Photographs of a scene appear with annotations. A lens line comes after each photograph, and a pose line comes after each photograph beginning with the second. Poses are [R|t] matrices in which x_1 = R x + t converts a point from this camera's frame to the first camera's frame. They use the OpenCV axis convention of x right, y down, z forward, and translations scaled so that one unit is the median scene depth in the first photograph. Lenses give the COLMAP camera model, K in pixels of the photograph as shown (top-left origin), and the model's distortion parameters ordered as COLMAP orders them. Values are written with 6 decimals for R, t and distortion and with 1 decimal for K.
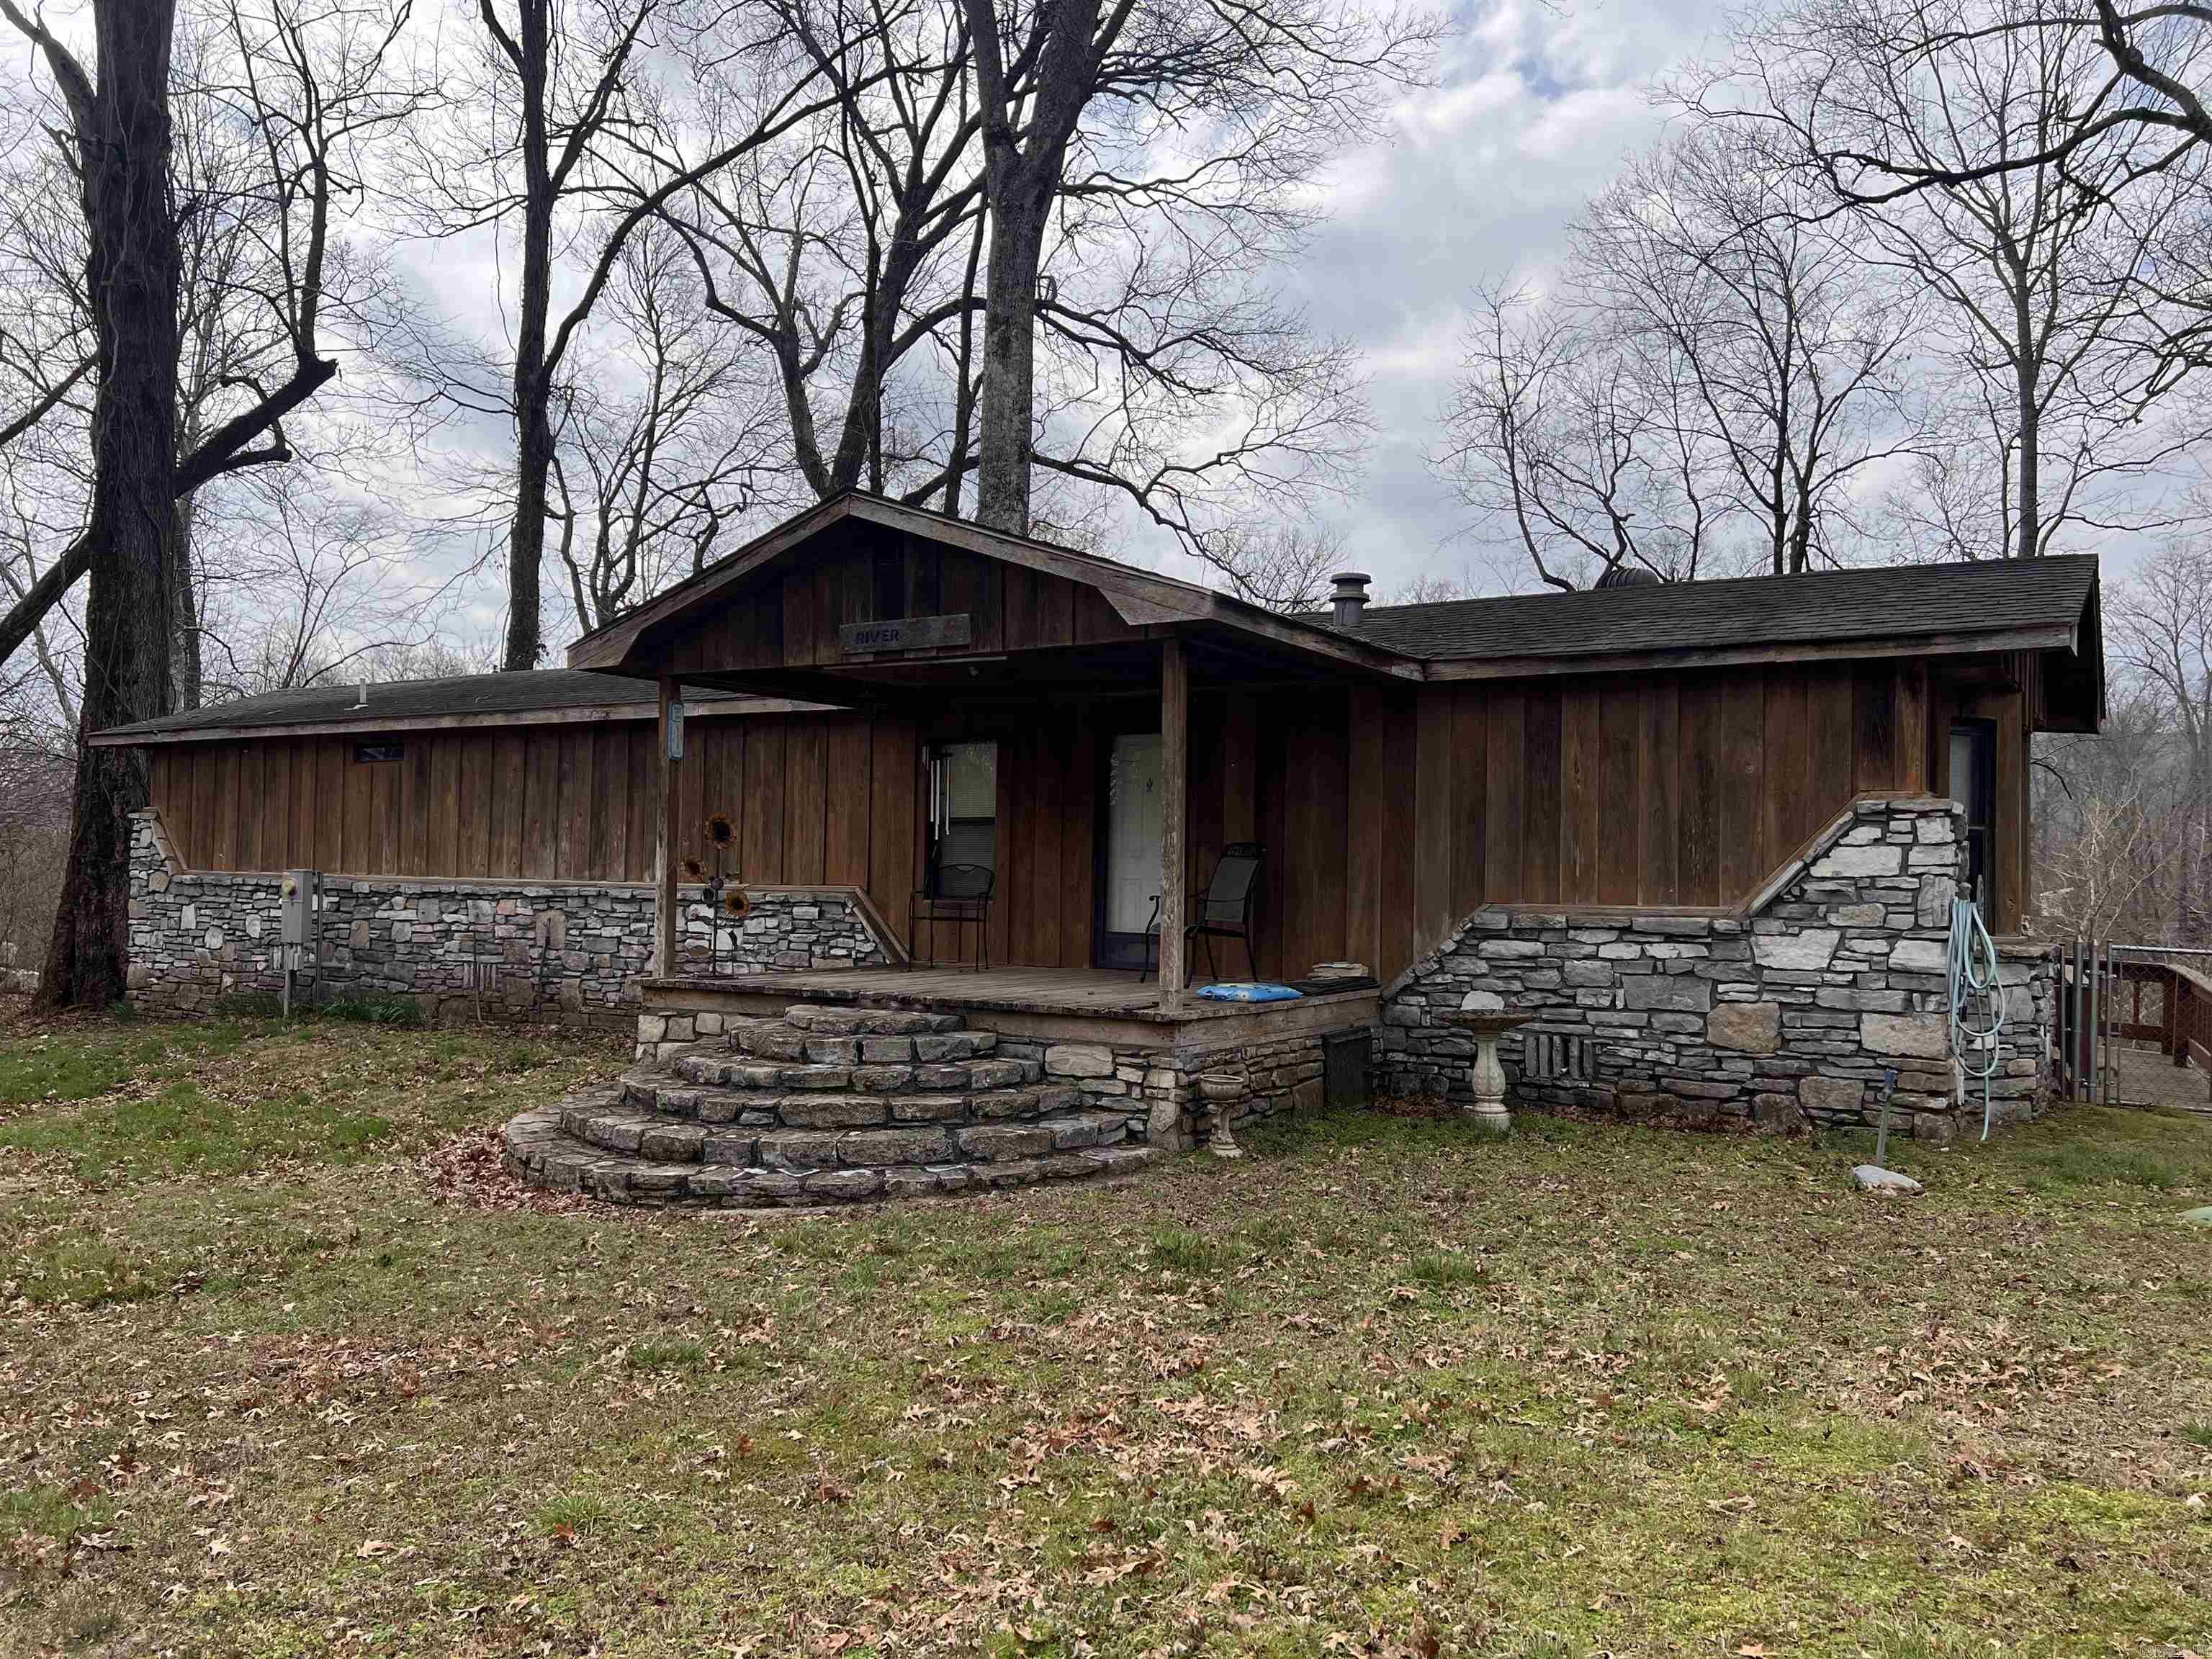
lens RADIAL K [[1687.8, 0, 1093.2], [0, 1687.8, 830.2], [0, 0, 1]] dist [0.079143, -0.082671]
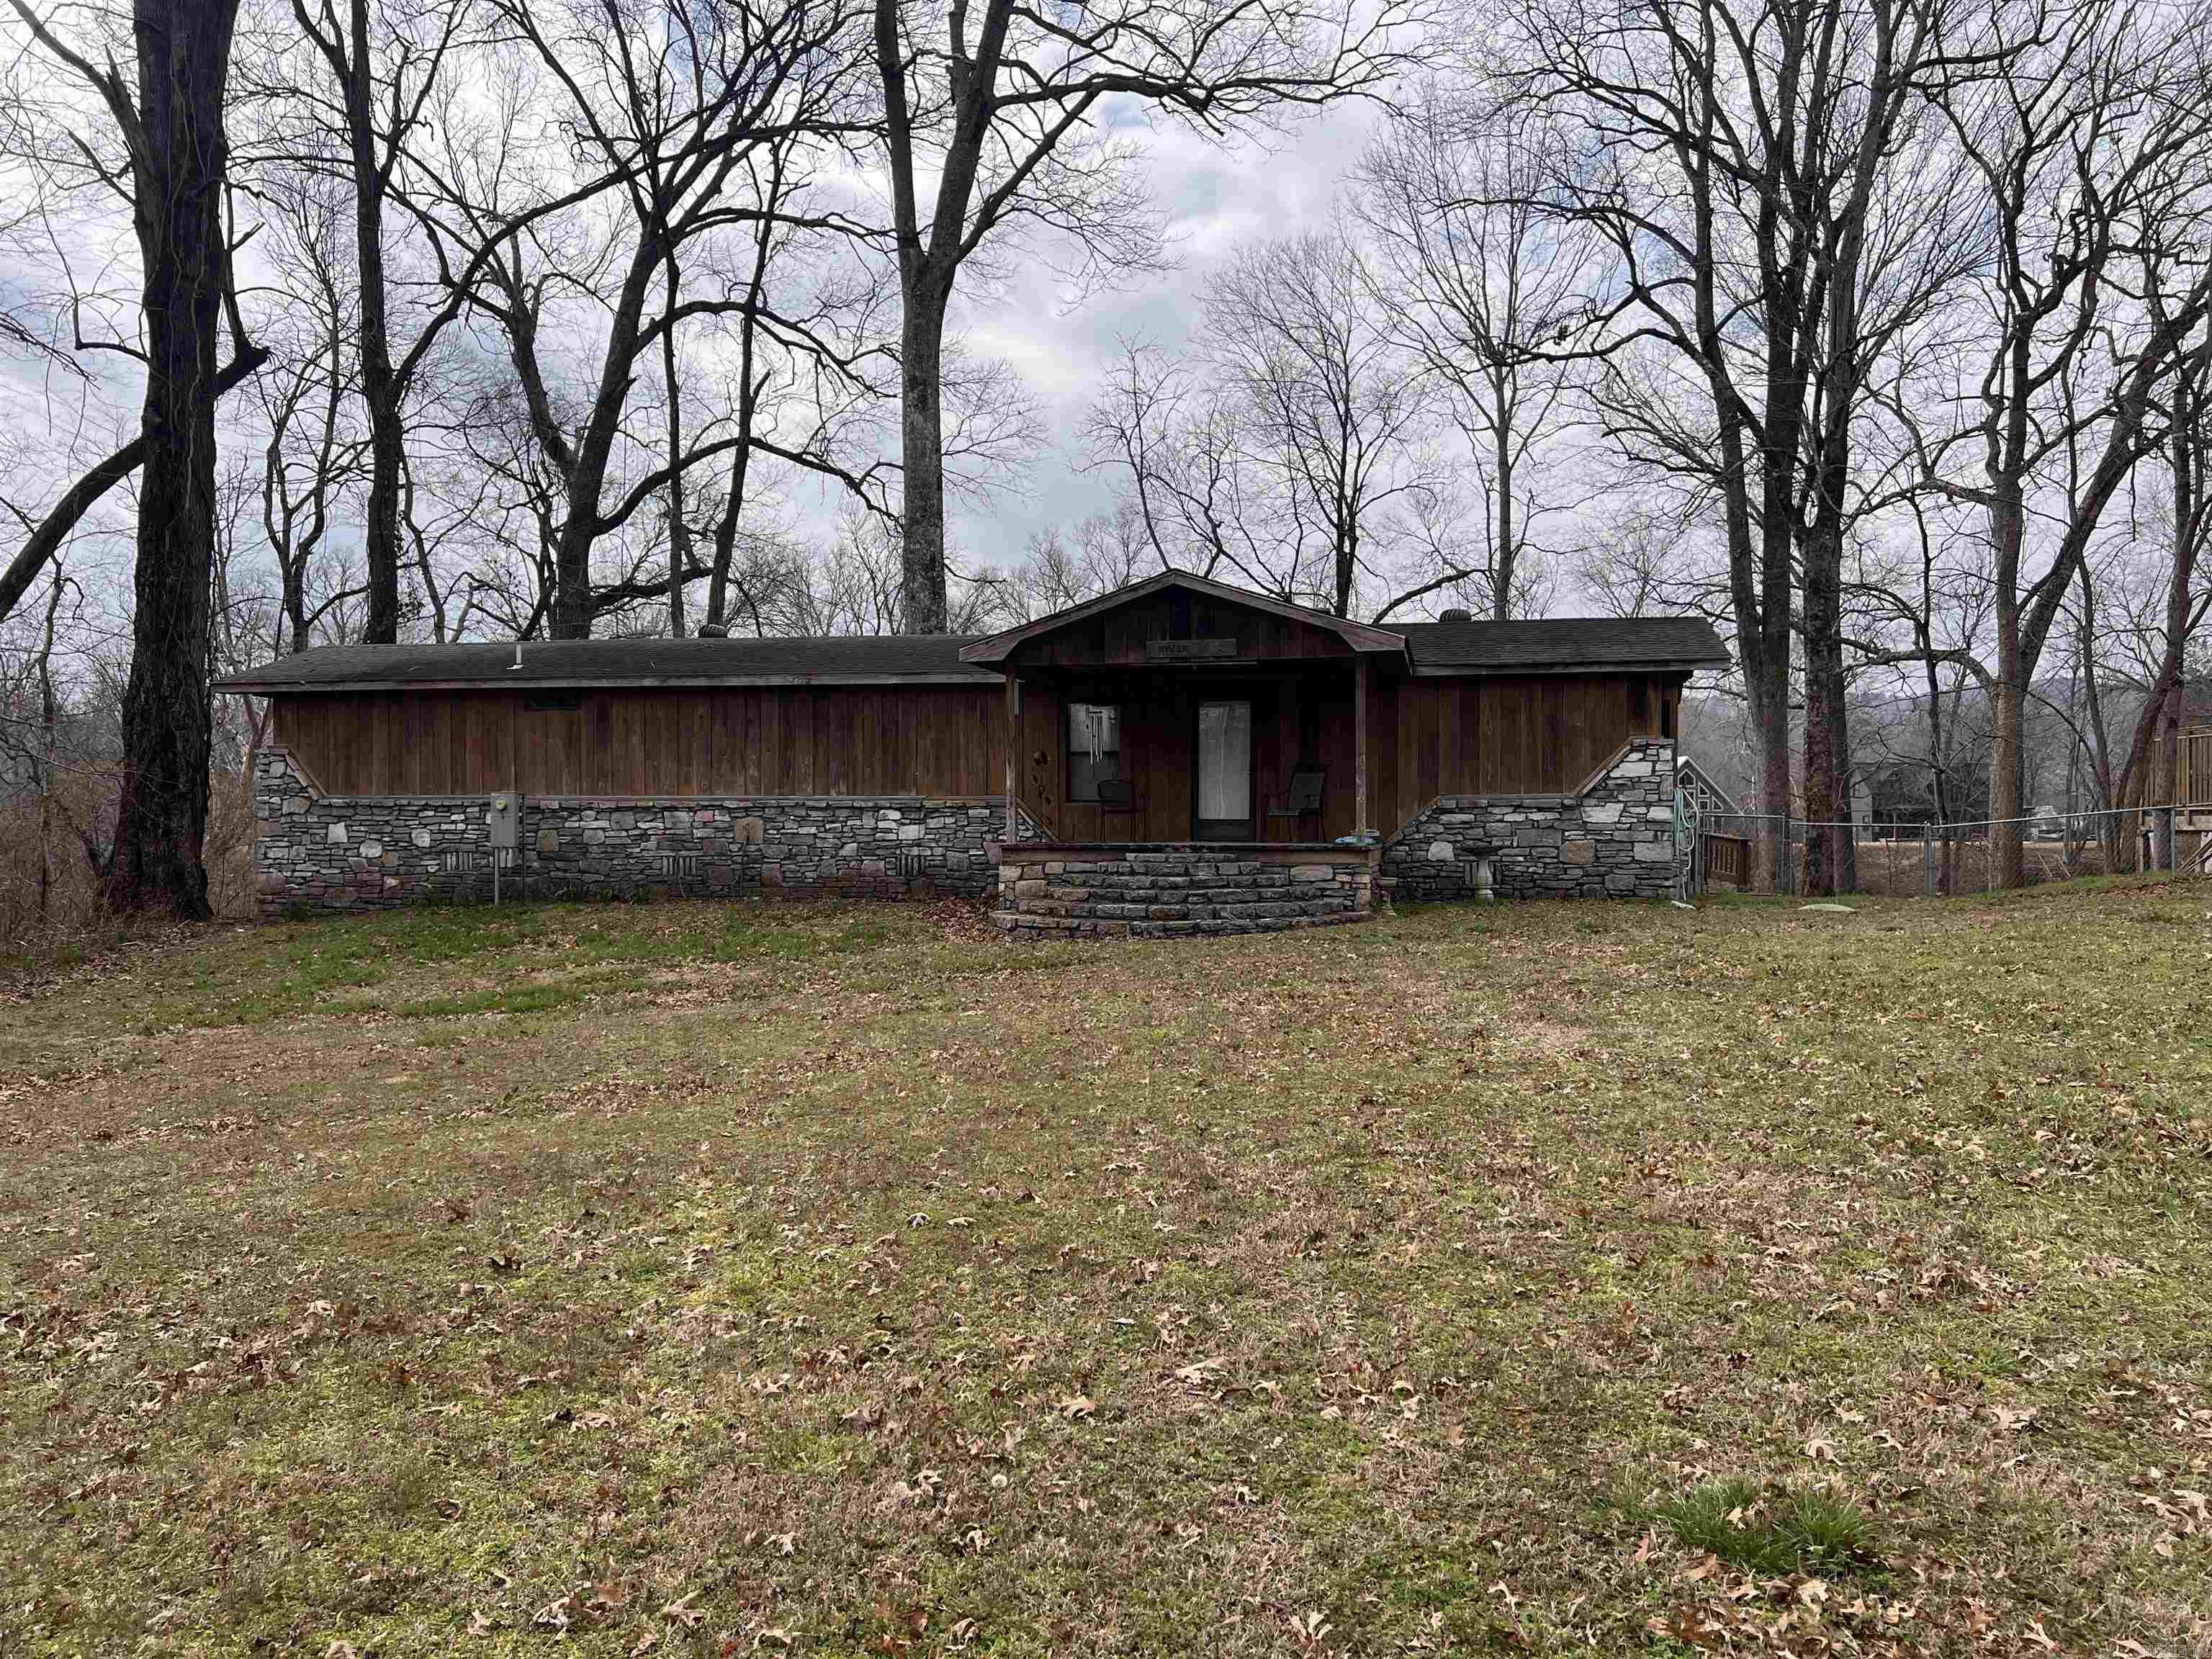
lens RADIAL K [[1687.8, 0, 1113.0], [0, 1687.8, 829.8], [0, 0, 1]] dist [0.079143, -0.082671]
pose [[0.937157, -0.016448, 0.348519, -0.539406], [0.005161, 0.999432, 0.033288, 0.012327], [-0.348869, -0.029398, 0.936710, -0.444947]]
